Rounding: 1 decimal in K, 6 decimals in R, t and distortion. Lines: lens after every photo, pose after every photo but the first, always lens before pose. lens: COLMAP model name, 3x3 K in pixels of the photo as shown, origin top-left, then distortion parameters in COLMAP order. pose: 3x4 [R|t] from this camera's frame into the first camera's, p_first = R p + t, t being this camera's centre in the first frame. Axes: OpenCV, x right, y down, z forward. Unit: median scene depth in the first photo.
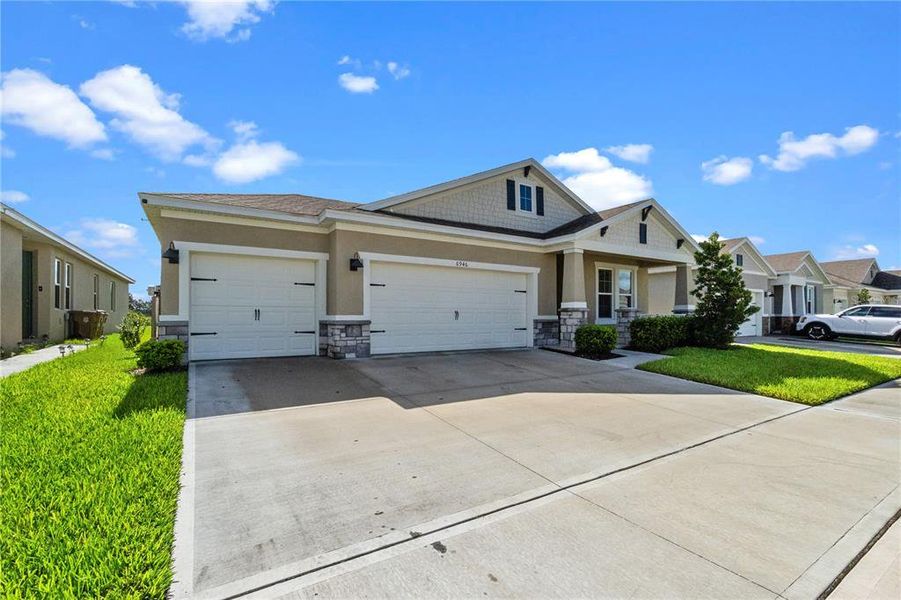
lens RADIAL K [[388.3, 0, 435.0], [0, 388.3, 305.5], [0, 0, 1]] dist [-0.003282, -0.000819]
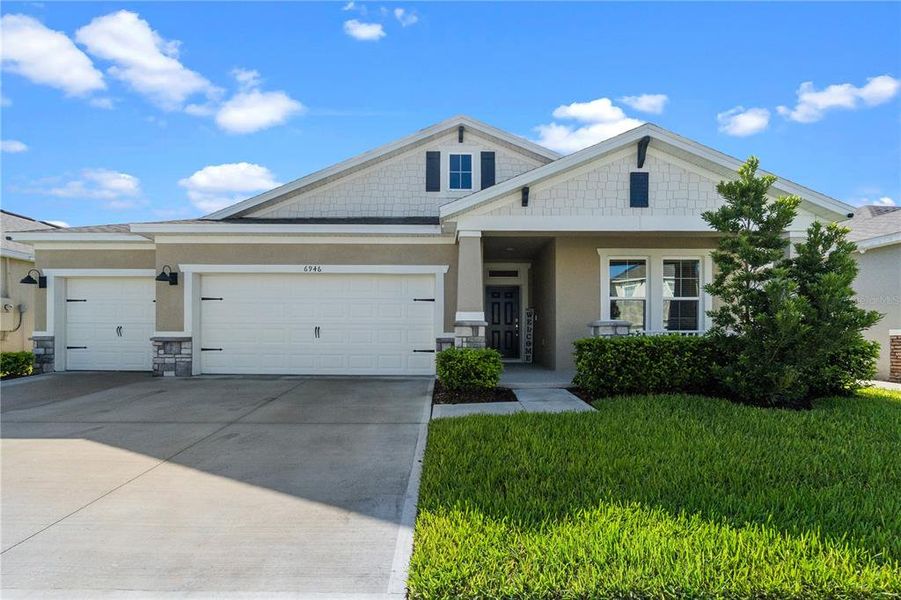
lens RADIAL K [[388.3, 0, 407.3], [0, 388.3, 325.2], [0, 0, 1]] dist [-0.003282, -0.000819]
pose [[0.856861, -0.008493, -0.515477, 0.612649], [0.010994, 0.999938, 0.001800, 0.011298], [0.515430, -0.007209, 0.856901, 0.379668]]
